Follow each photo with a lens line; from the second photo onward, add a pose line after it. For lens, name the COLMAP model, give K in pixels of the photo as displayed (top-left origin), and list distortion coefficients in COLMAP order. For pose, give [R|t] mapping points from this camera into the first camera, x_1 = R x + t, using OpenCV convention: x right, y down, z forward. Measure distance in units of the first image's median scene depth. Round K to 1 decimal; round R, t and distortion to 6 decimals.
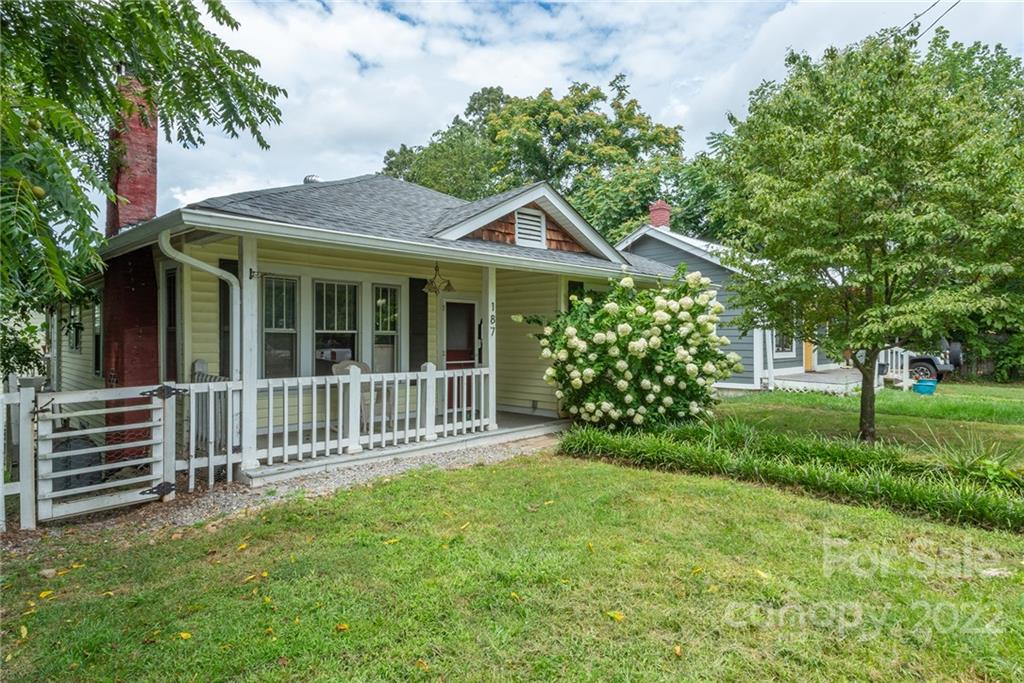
lens RADIAL K [[579.6, 0, 515.0], [0, 579.6, 339.6], [0, 0, 1]] dist [0.014246, -0.003302]
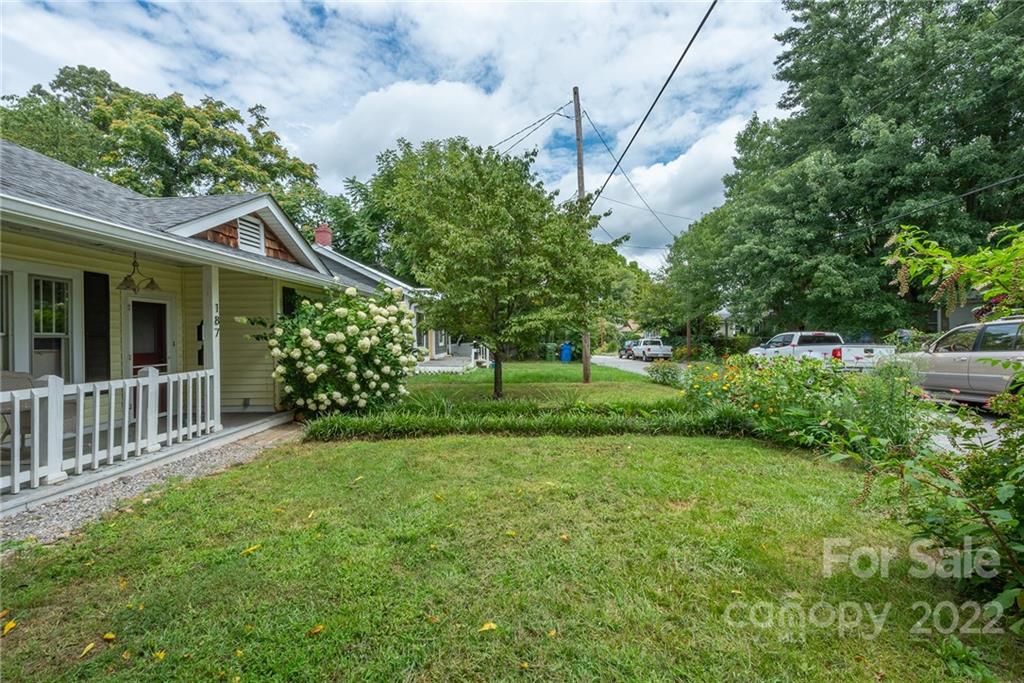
lens RADIAL K [[449.7, 0, 522.5], [0, 449.7, 334.4], [0, 0, 1]] dist [0.015014, -0.002894]
pose [[0.724601, -0.008686, 0.689114, -0.192581], [0.015528, 0.999872, -0.003725, 0.000135], [-0.688993, 0.013400, 0.724644, 0.065561]]
